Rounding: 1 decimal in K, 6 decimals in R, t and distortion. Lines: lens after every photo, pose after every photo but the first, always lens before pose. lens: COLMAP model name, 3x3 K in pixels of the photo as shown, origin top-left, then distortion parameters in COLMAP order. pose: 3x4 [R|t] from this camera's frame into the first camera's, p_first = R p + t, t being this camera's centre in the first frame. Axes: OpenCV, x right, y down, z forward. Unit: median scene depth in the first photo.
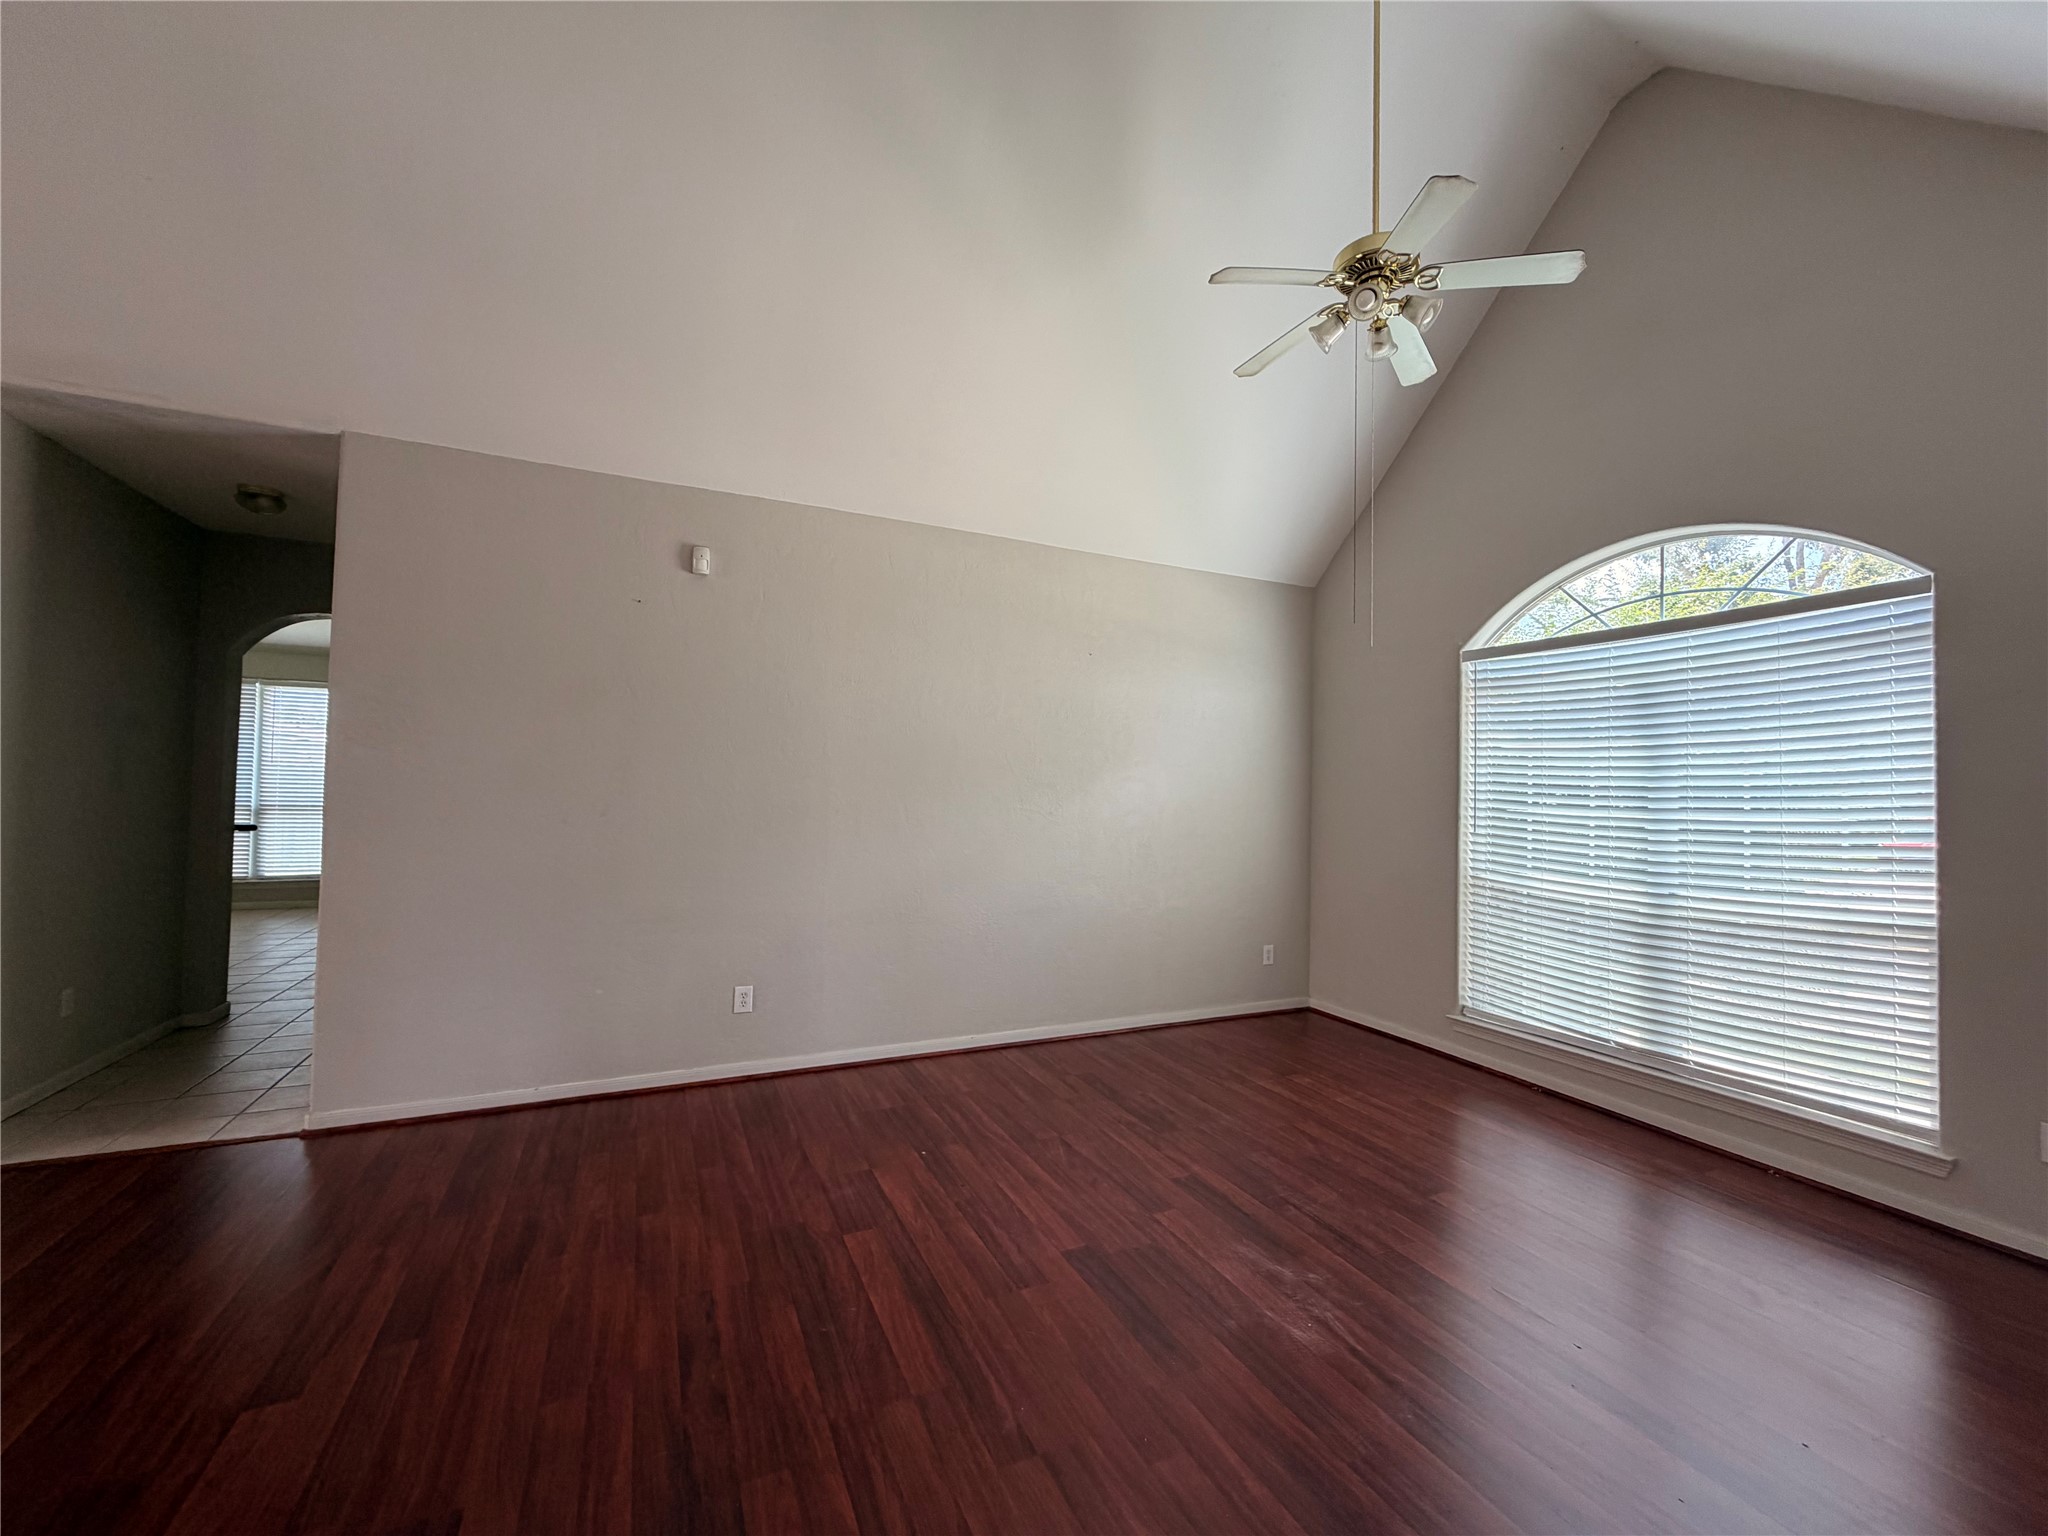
lens RADIAL K [[813.7, 0, 1026.1], [0, 813.7, 769.2], [0, 0, 1]] dist [-0.002074, 0.000195]
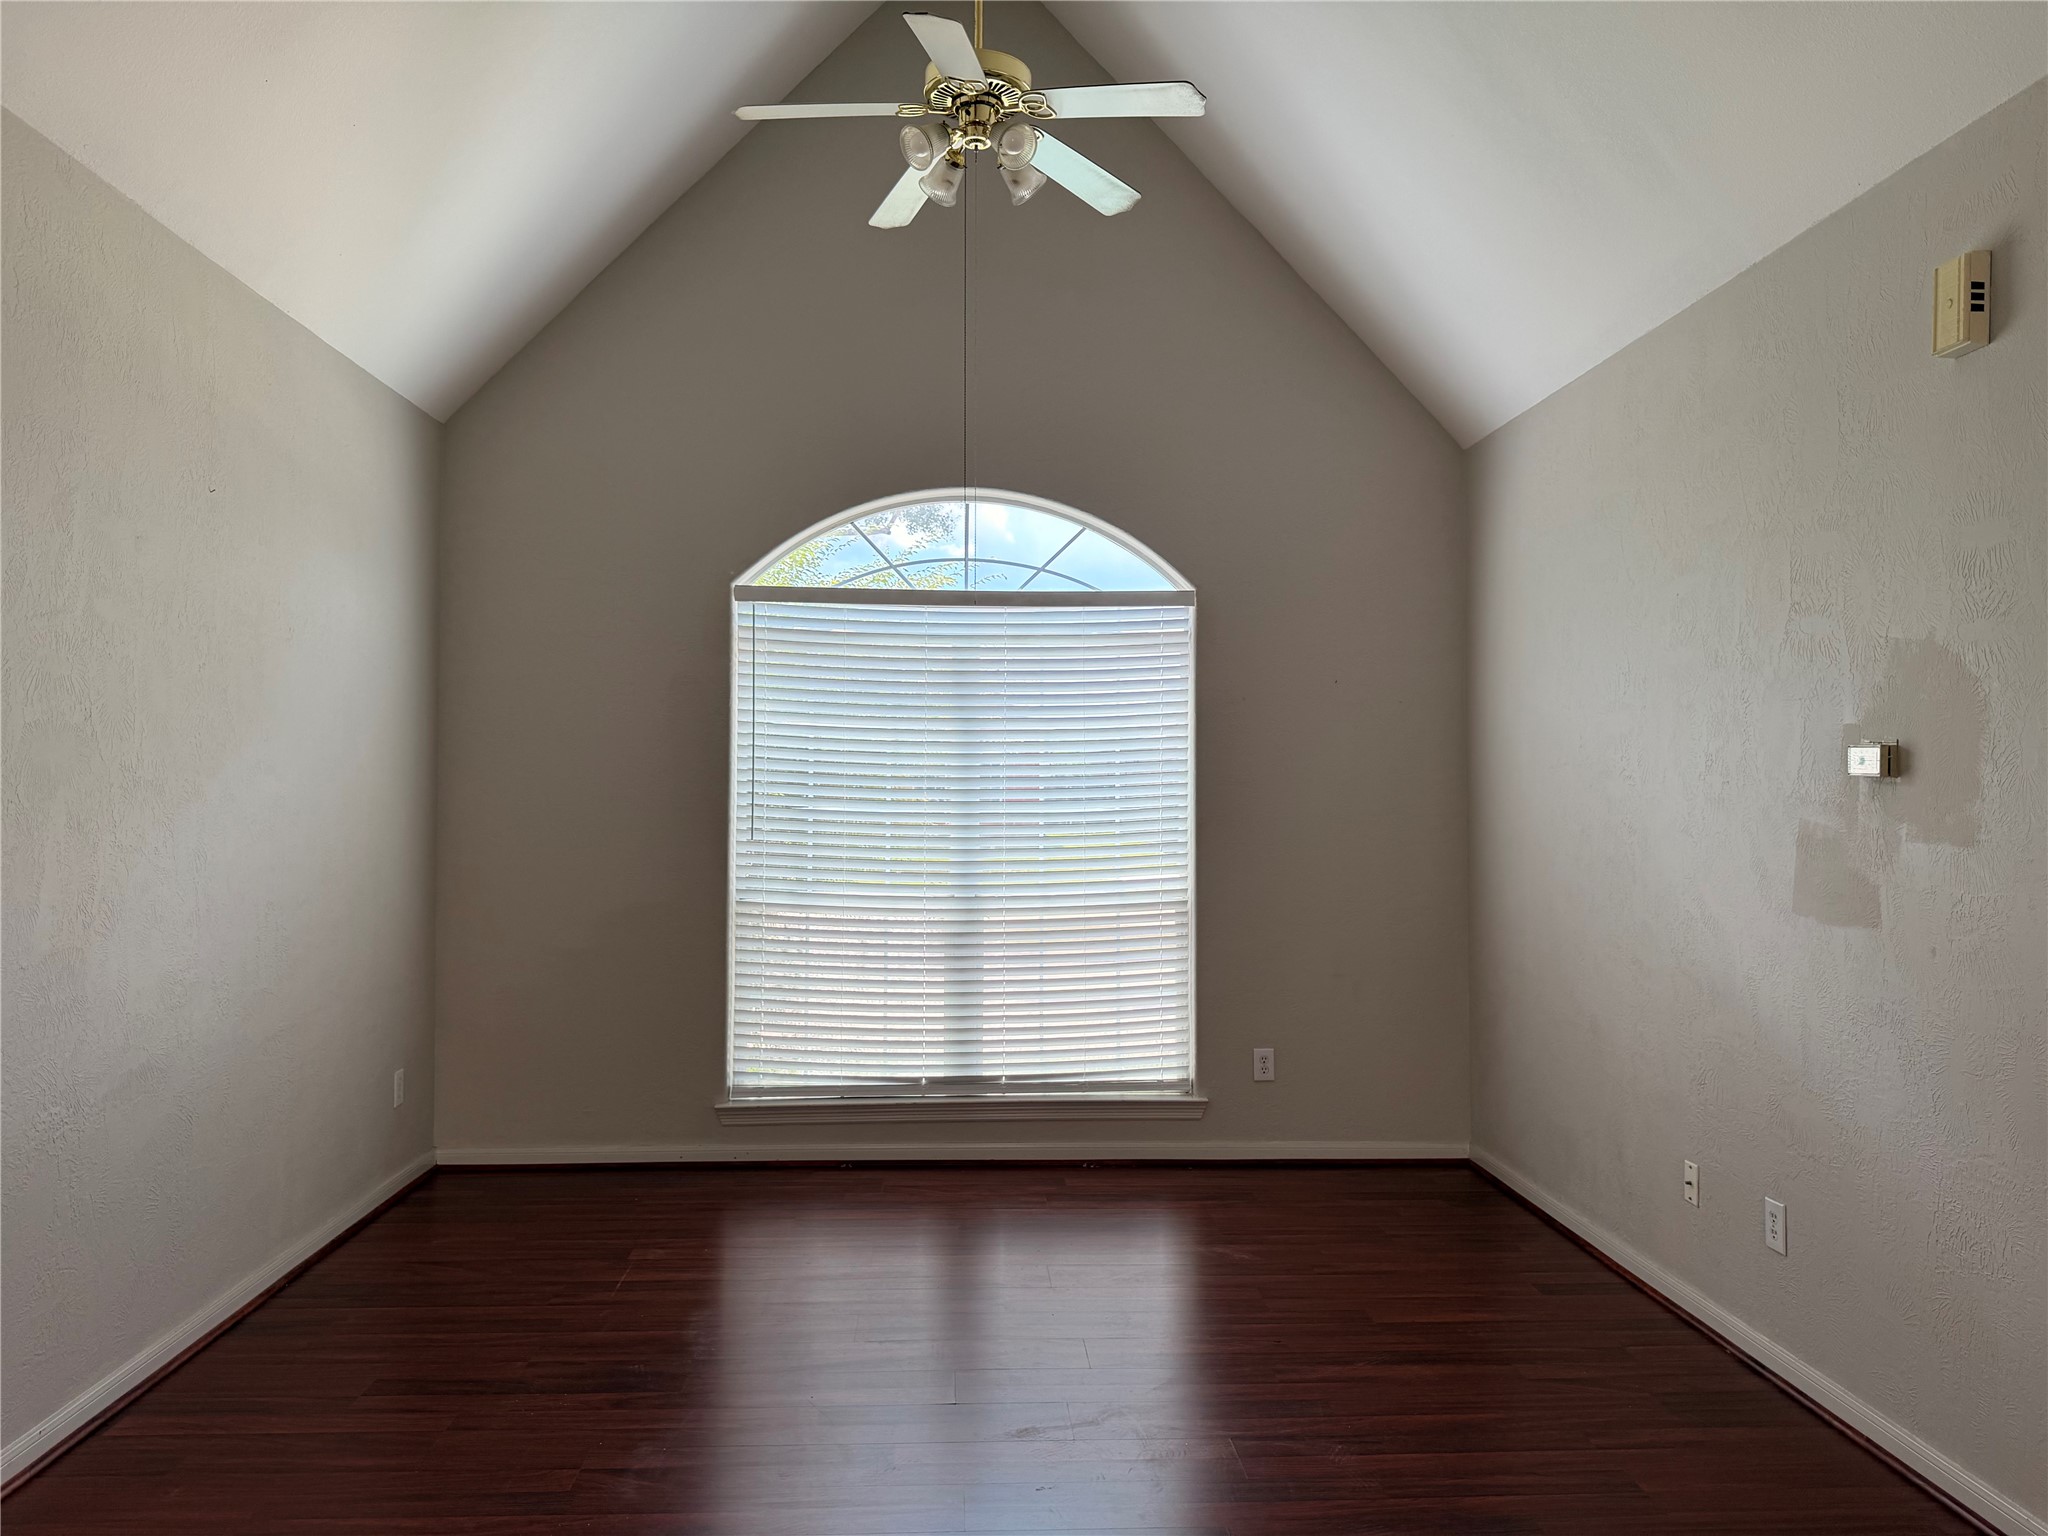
lens RADIAL K [[1430.7, 0, 1024.0], [0, 1430.7, 768.0], [0, 0, 1]] dist [0.107258, -0.133871]
pose [[0.370536, -0.004680, 0.928806, -0.686156], [-0.022046, 0.999661, 0.013832, -0.012182], [-0.928556, -0.025602, 0.370307, 0.392303]]
